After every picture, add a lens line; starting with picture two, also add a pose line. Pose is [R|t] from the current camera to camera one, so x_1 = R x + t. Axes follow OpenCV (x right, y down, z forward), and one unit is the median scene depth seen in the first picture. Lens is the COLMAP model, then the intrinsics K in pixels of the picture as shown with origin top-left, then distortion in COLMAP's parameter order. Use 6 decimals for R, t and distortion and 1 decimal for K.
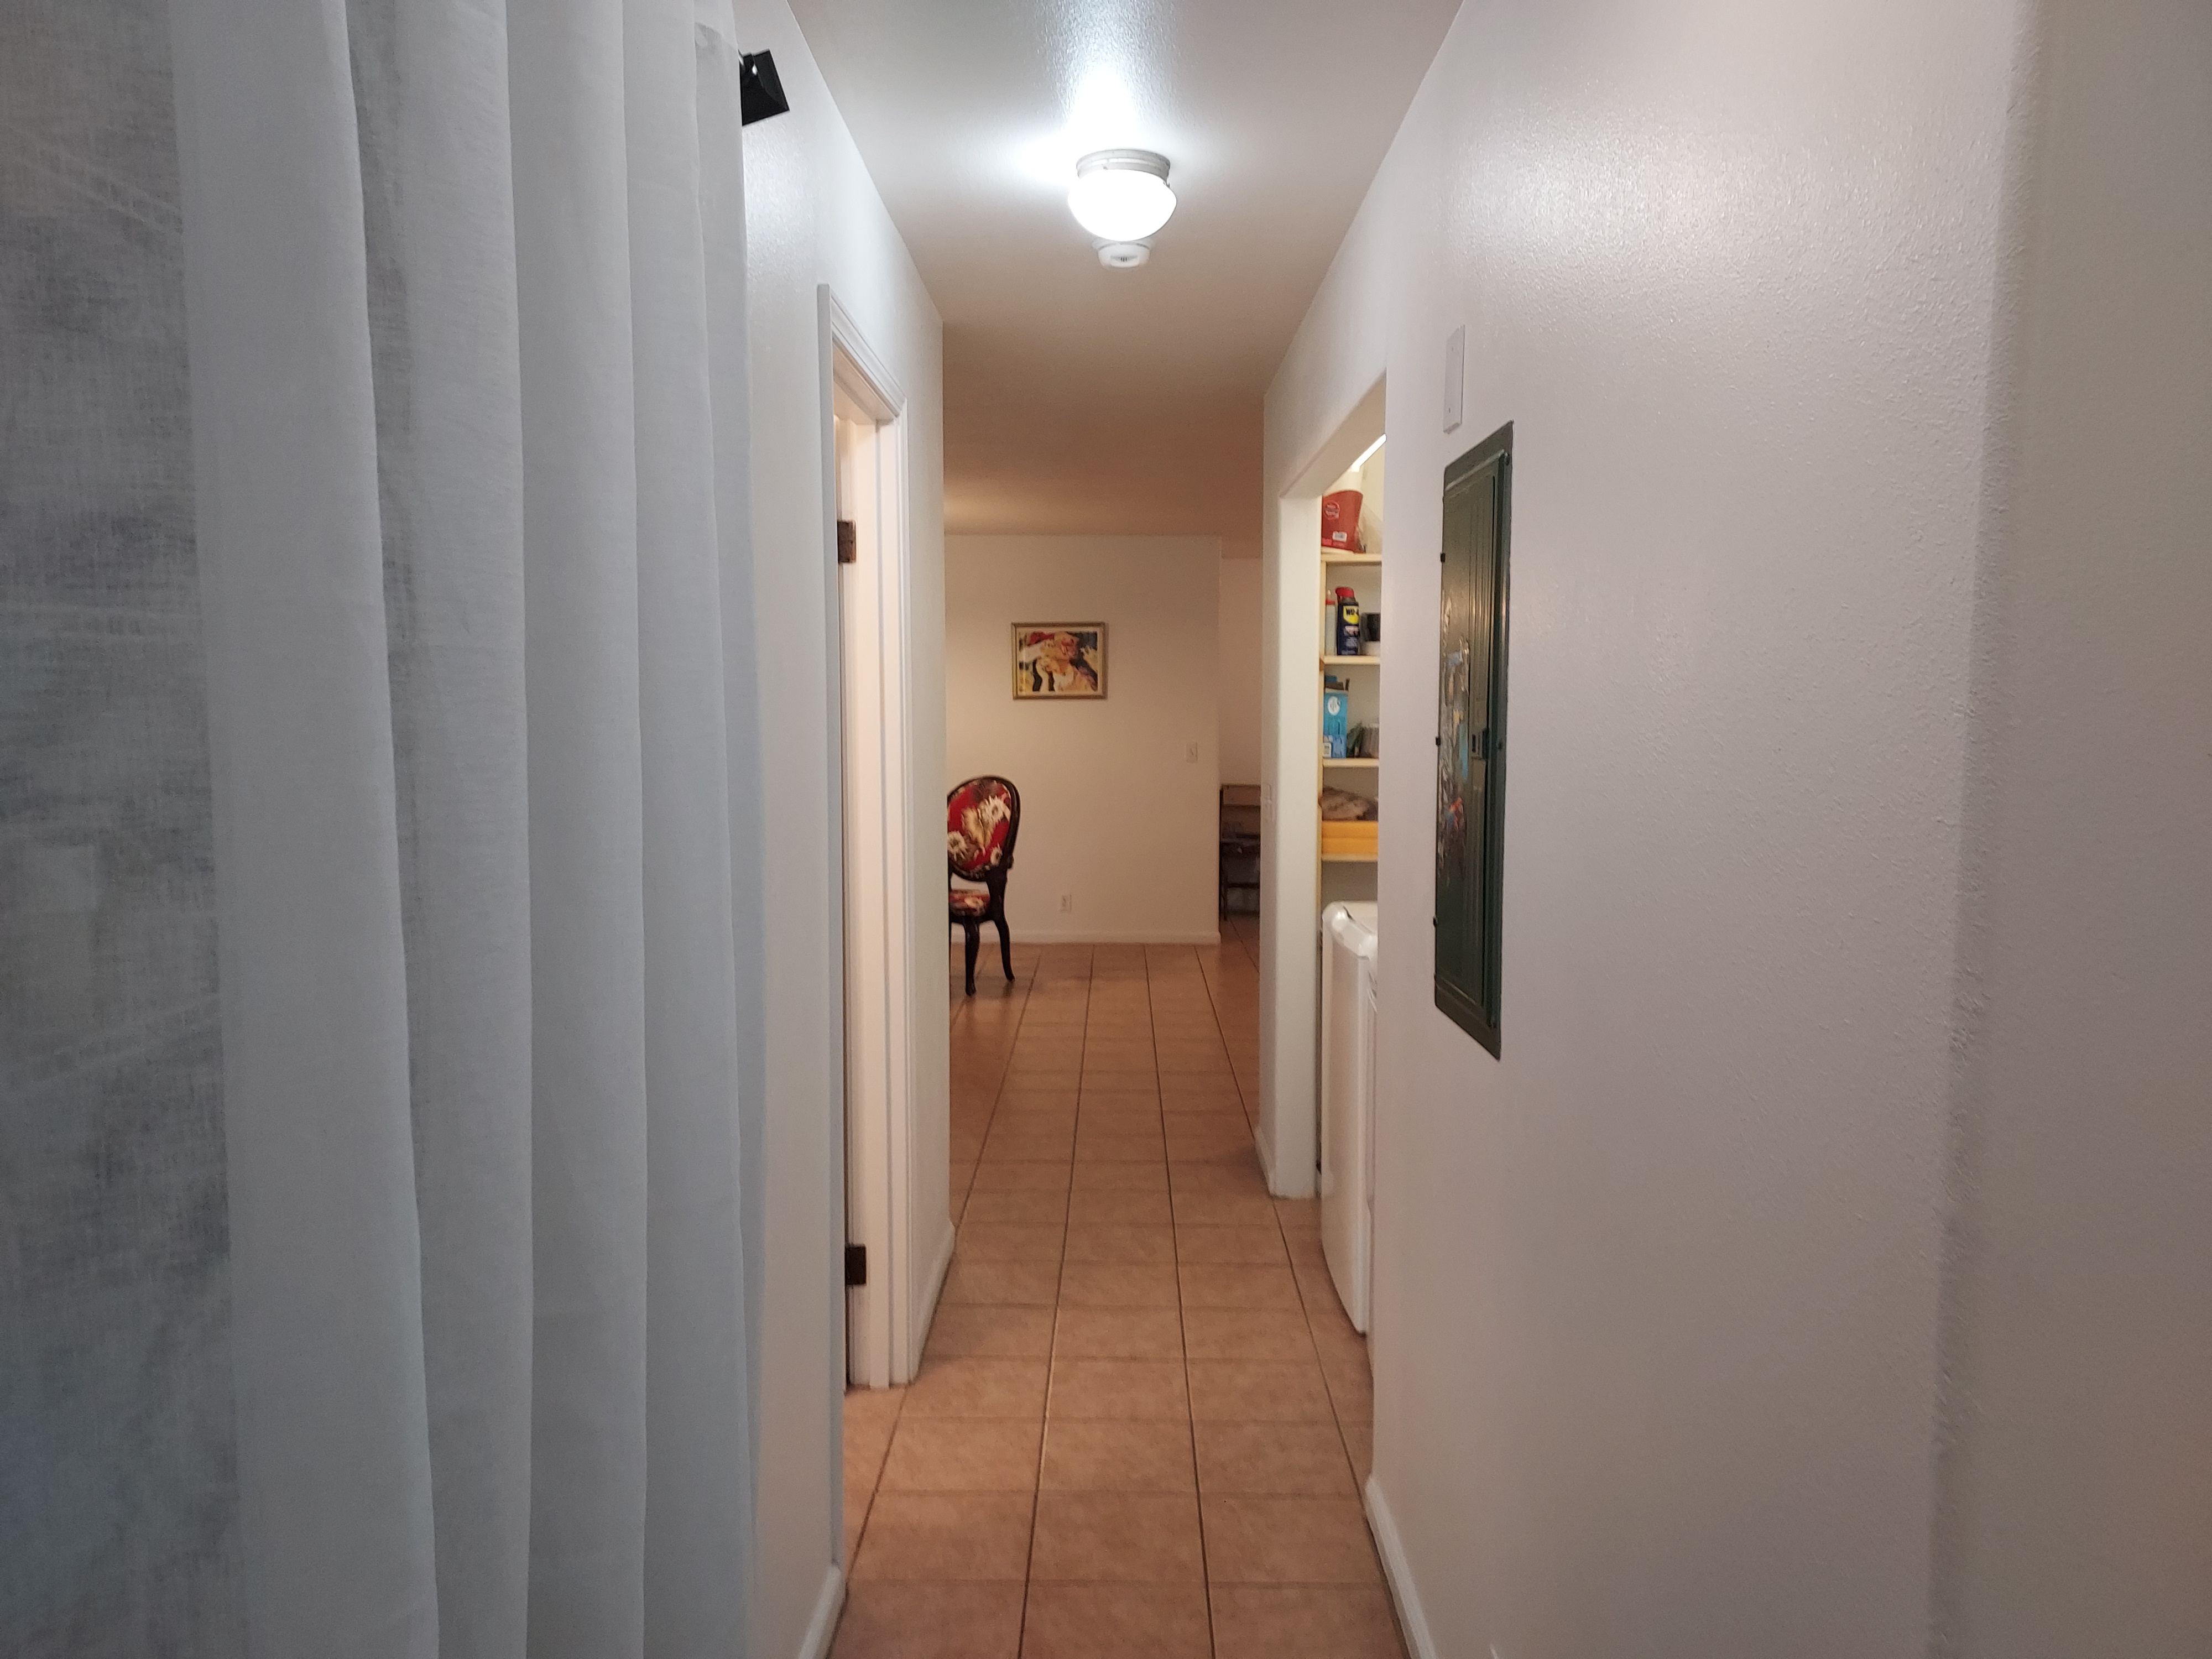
lens RADIAL K [[1594.9, 0, 1104.4], [0, 1594.9, 826.5], [0, 0, 1]] dist [0.043205, 0.008303]
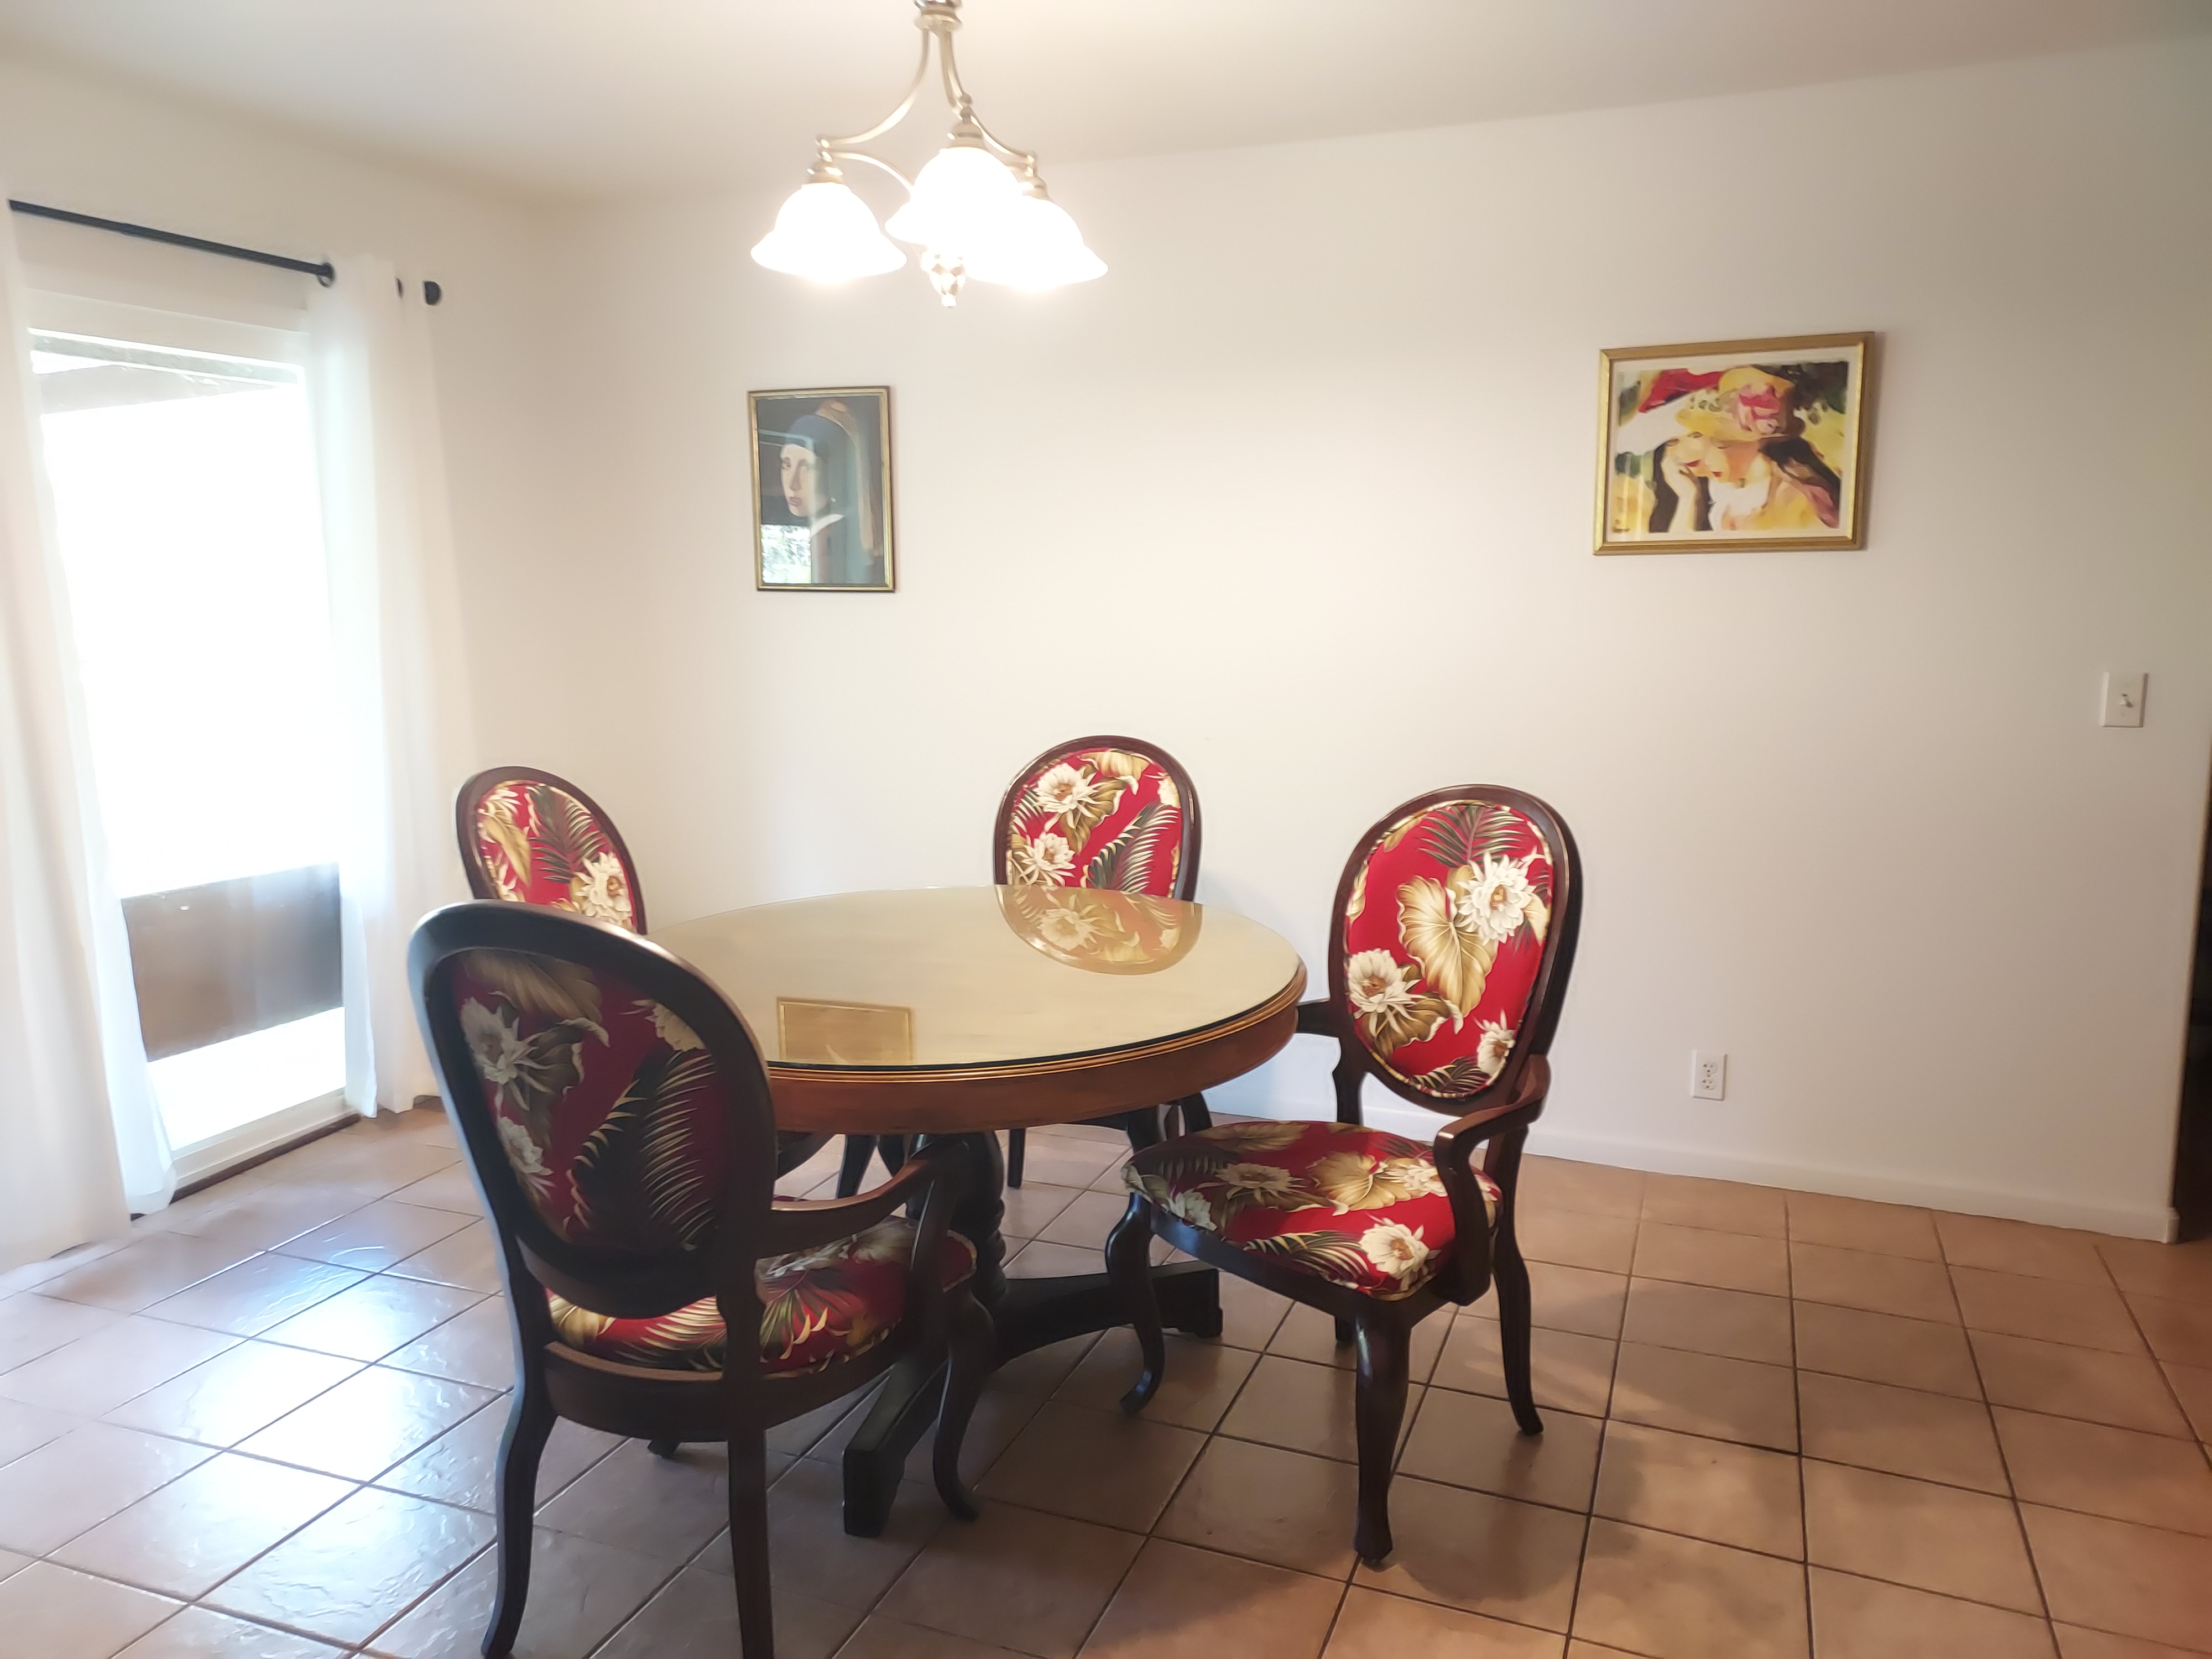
lens RADIAL K [[1594.9, 0, 1114.7], [0, 1594.9, 832.1], [0, 0, 1]] dist [0.043205, 0.008303]
pose [[0.933814, 0.051914, -0.353972, -0.024920], [-0.024402, 0.996354, 0.081750, -0.041189], [0.356926, -0.067702, 0.931676, 0.592812]]
